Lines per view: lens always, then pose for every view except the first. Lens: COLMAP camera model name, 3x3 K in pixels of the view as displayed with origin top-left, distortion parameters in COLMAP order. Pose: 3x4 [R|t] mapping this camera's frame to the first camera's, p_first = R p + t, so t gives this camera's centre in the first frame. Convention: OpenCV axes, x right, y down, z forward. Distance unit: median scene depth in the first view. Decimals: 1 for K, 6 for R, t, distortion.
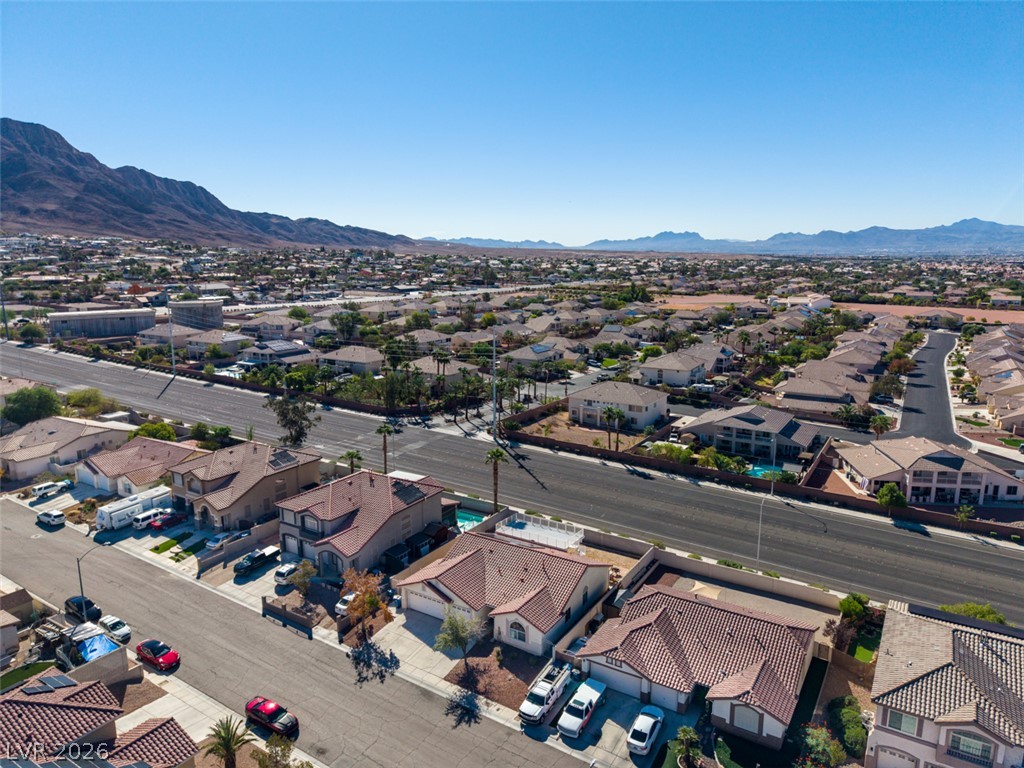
lens RADIAL K [[681.1, 0, 512.0], [0, 681.1, 384.0], [0, 0, 1]] dist [0.055284, -0.067503]
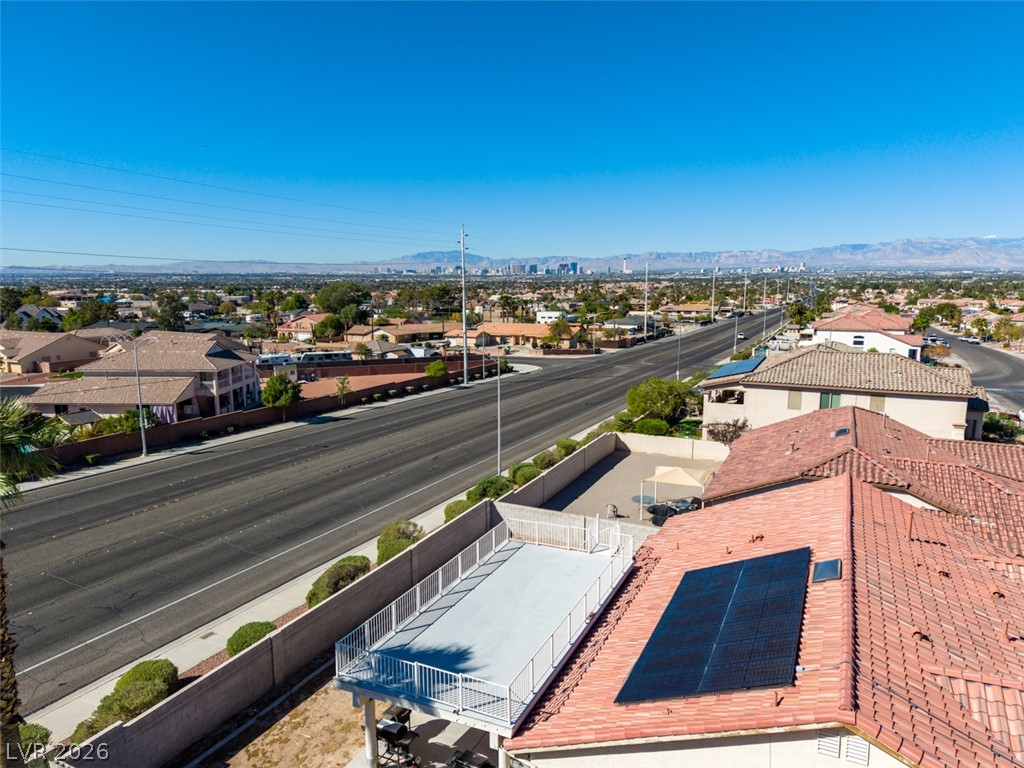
lens RADIAL K [[681.1, 0, 512.0], [0, 681.1, 384.0], [0, 0, 1]] dist [0.055284, -0.067503]
pose [[-0.114373, -0.147216, 0.982470, -0.142334], [0.193008, 0.966822, 0.167340, 0.078096], [-0.974508, 0.208764, -0.082165, 0.767050]]
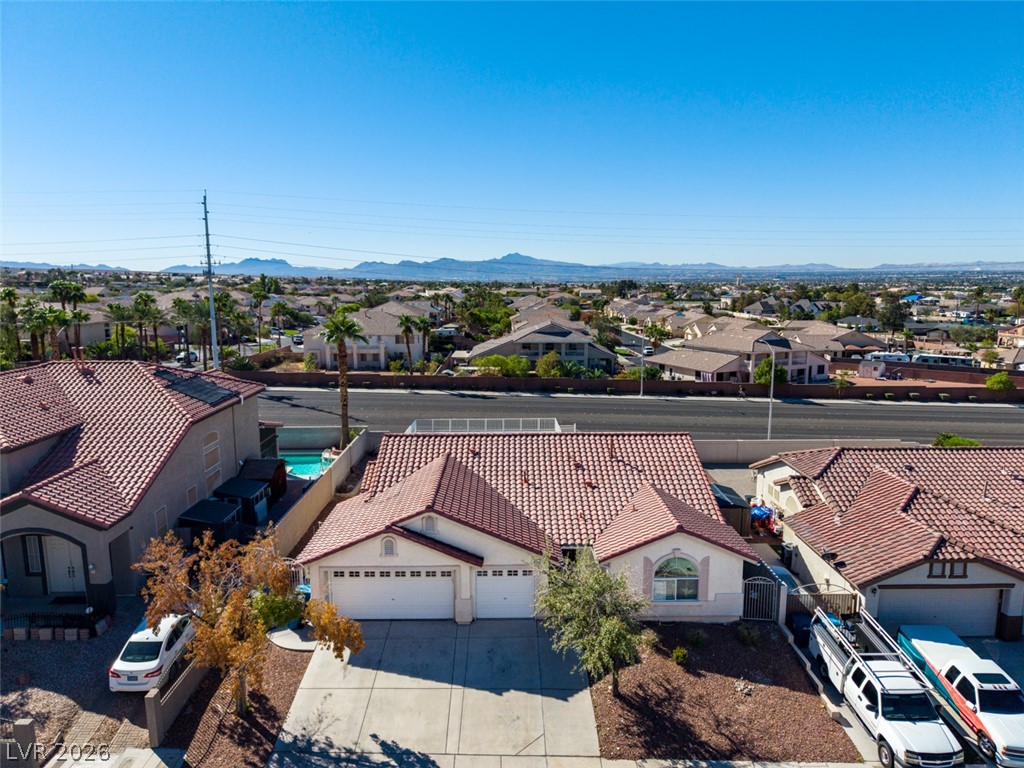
lens RADIAL K [[681.1, 0, 512.0], [0, 681.1, 384.0], [0, 0, 1]] dist [0.055284, -0.067503]
pose [[0.839566, -0.080451, 0.537268, -0.169906], [0.101612, 0.994776, -0.009827, 0.140942], [-0.533671, 0.062843, 0.843354, 0.413856]]
